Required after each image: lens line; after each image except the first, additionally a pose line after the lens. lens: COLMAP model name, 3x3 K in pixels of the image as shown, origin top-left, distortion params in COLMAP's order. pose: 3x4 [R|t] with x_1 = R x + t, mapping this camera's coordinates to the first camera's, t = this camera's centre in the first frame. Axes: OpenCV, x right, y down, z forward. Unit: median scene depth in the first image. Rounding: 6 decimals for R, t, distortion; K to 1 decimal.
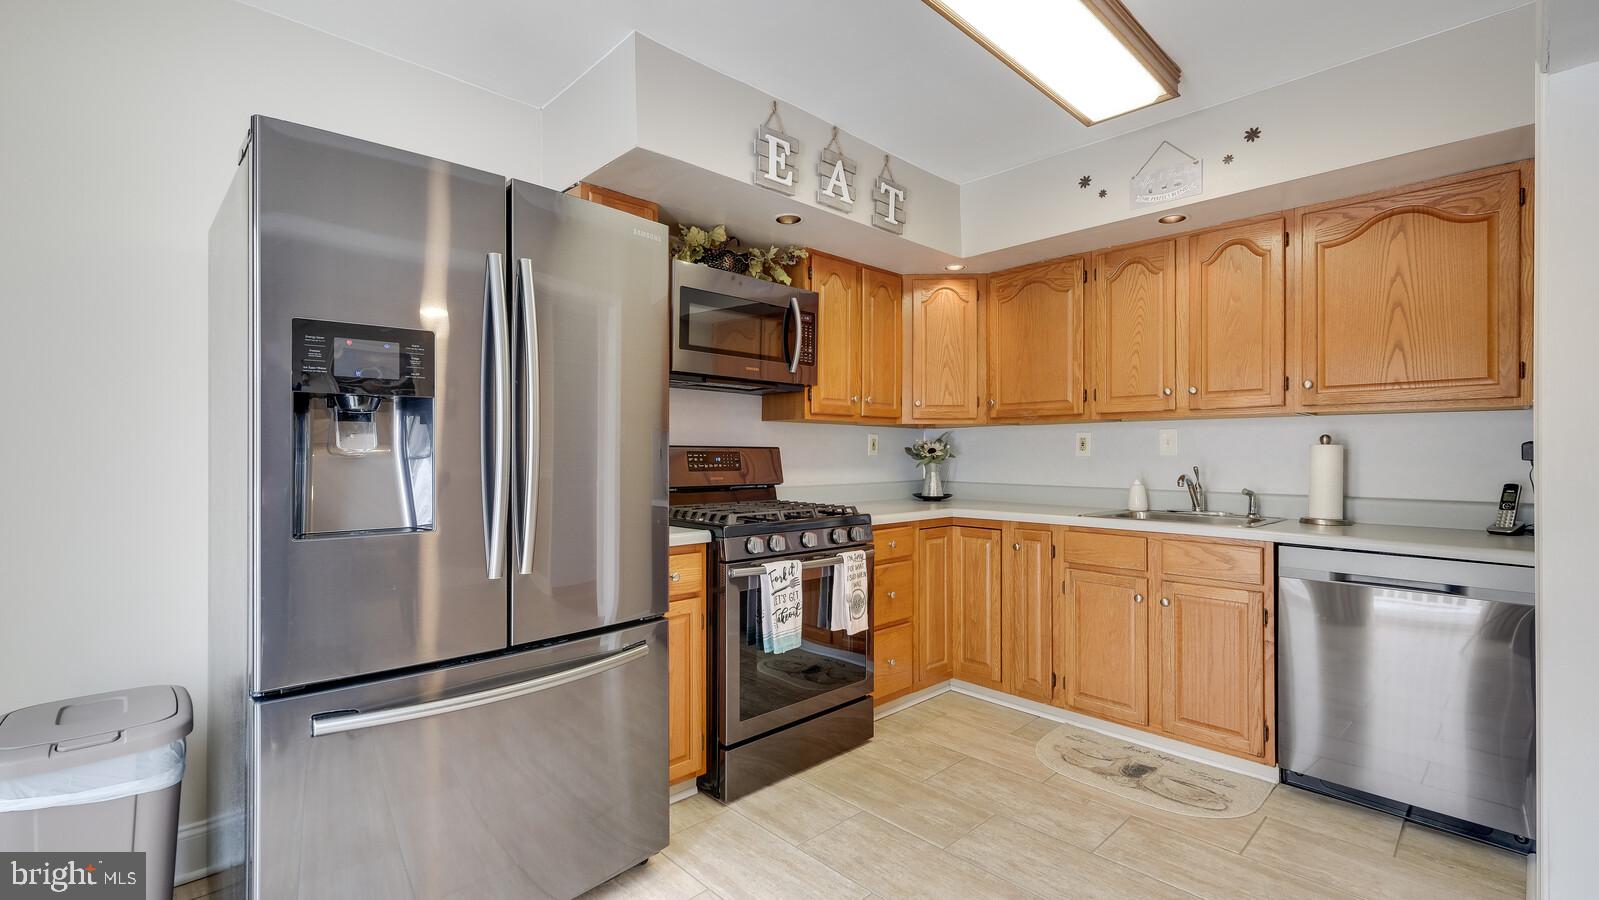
lens RADIAL K [[699.2, 0, 799.7], [0, 699.2, 450.0], [0, 0, 1]] dist [0.013802, -0.000570]
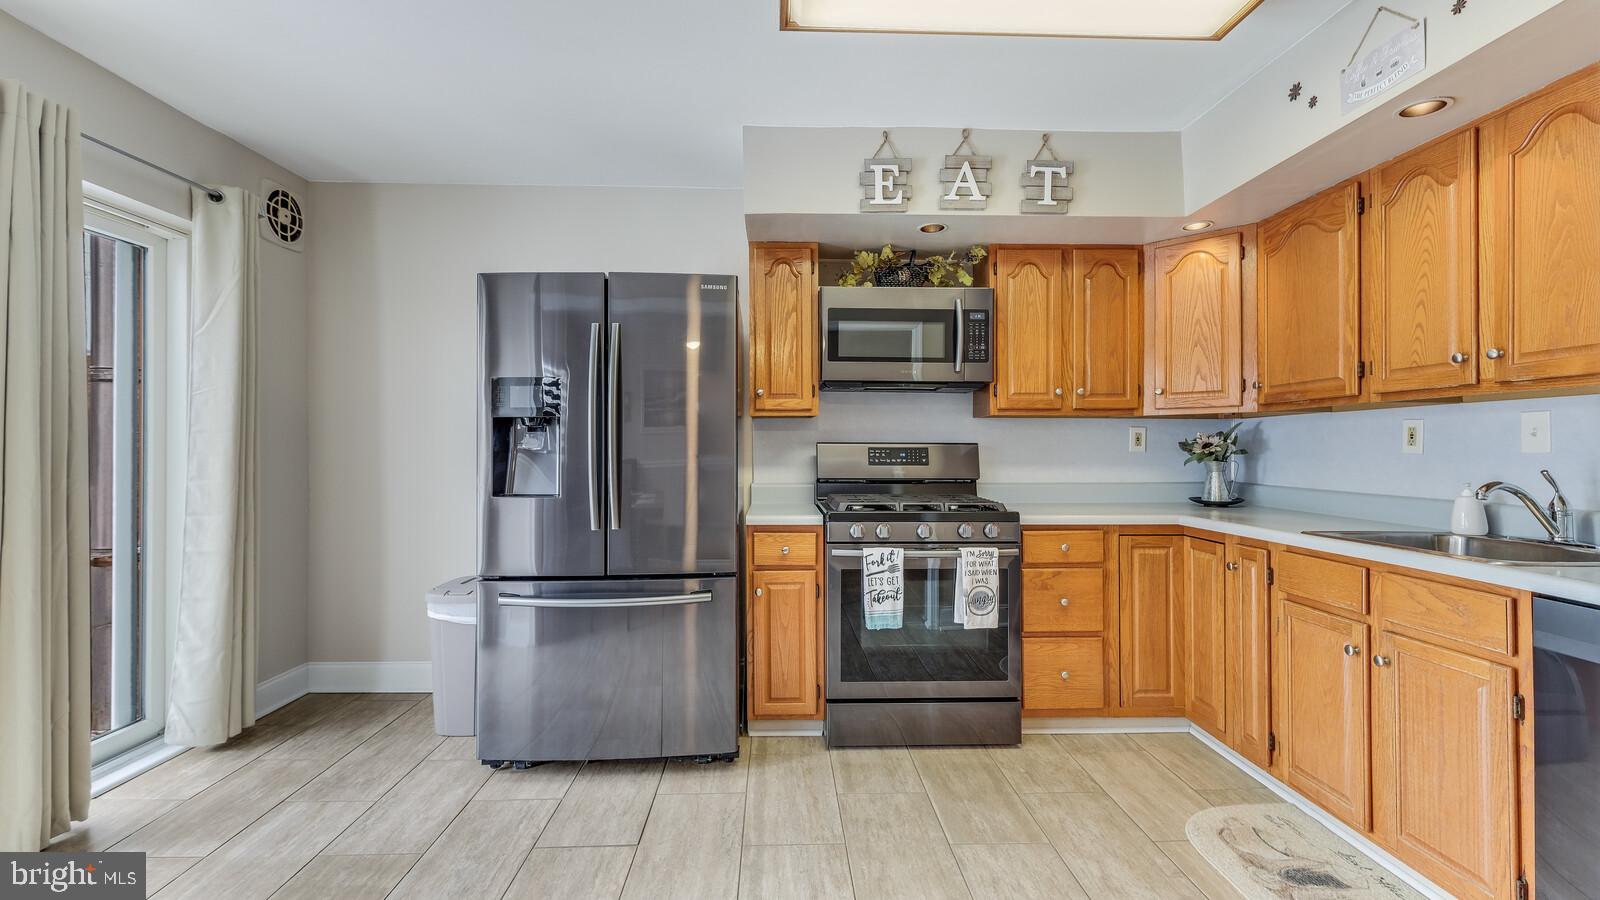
lens RADIAL K [[698.3, 0, 800.1], [0, 698.3, 441.9], [0, 0, 1]] dist [0.007980, 0.000184]
pose [[0.743686, -0.007056, -0.668492, 0.526681], [0.004267, 0.999974, -0.005807, -0.001430], [0.668516, 0.001466, 0.743696, 0.080946]]
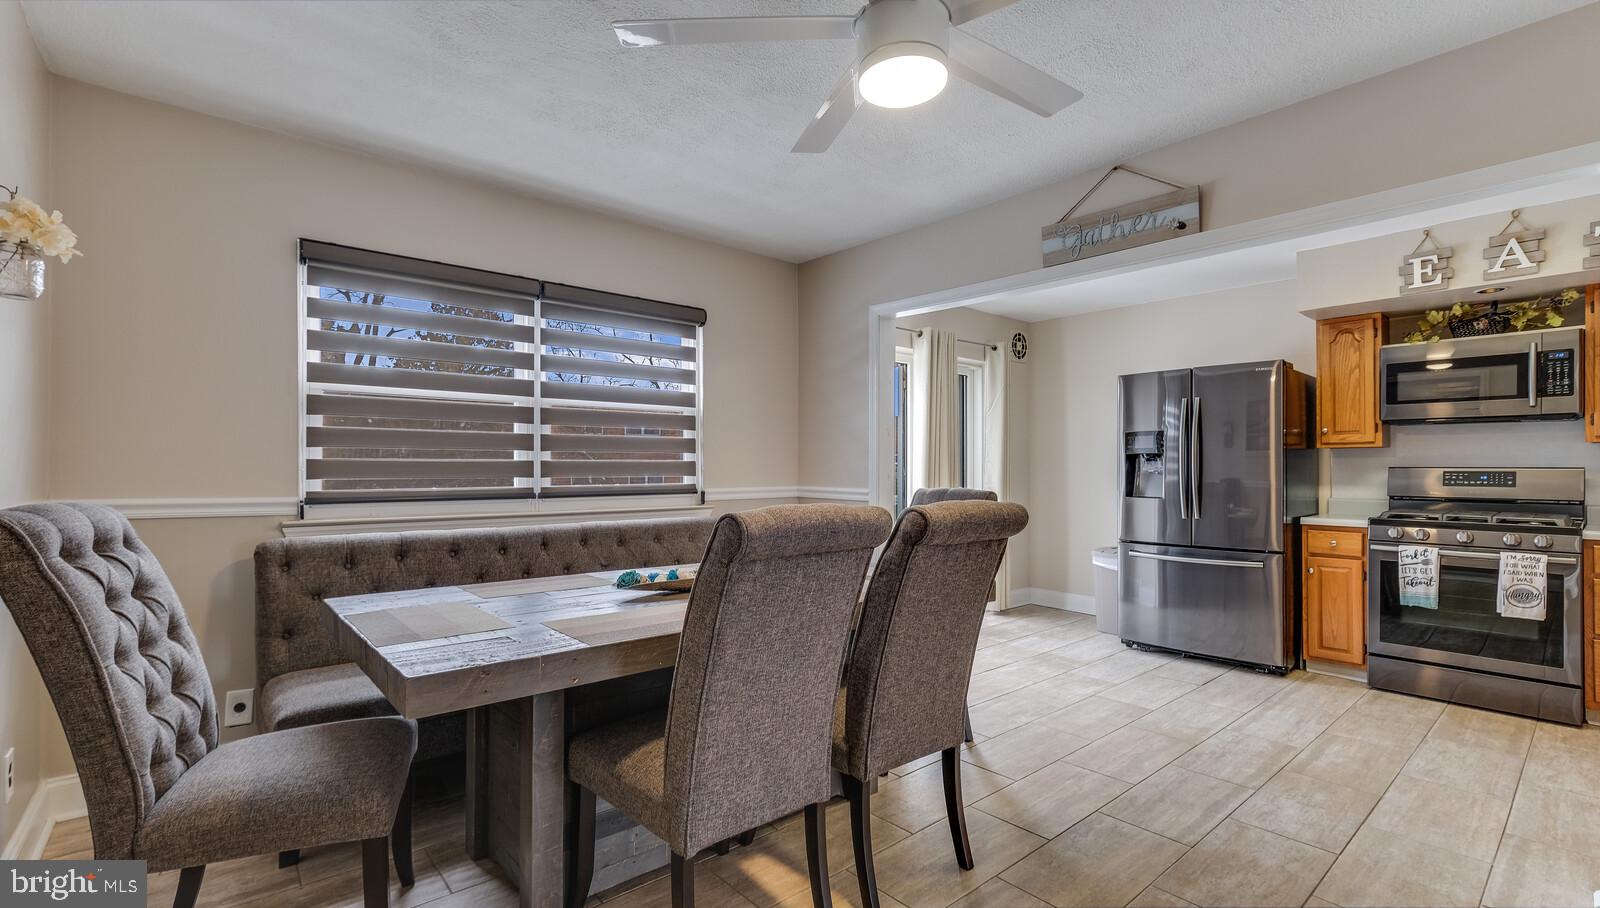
lens RADIAL K [[707.5, 0, 792.0], [0, 707.5, 467.0], [0, 0, 1]] dist [0.000990, 0.001944]
pose [[-0.055434, -0.004863, -0.998451, 1.319800], [0.001634, 0.999986, -0.004962, -0.001978], [0.998461, -0.001907, -0.055425, -0.200298]]
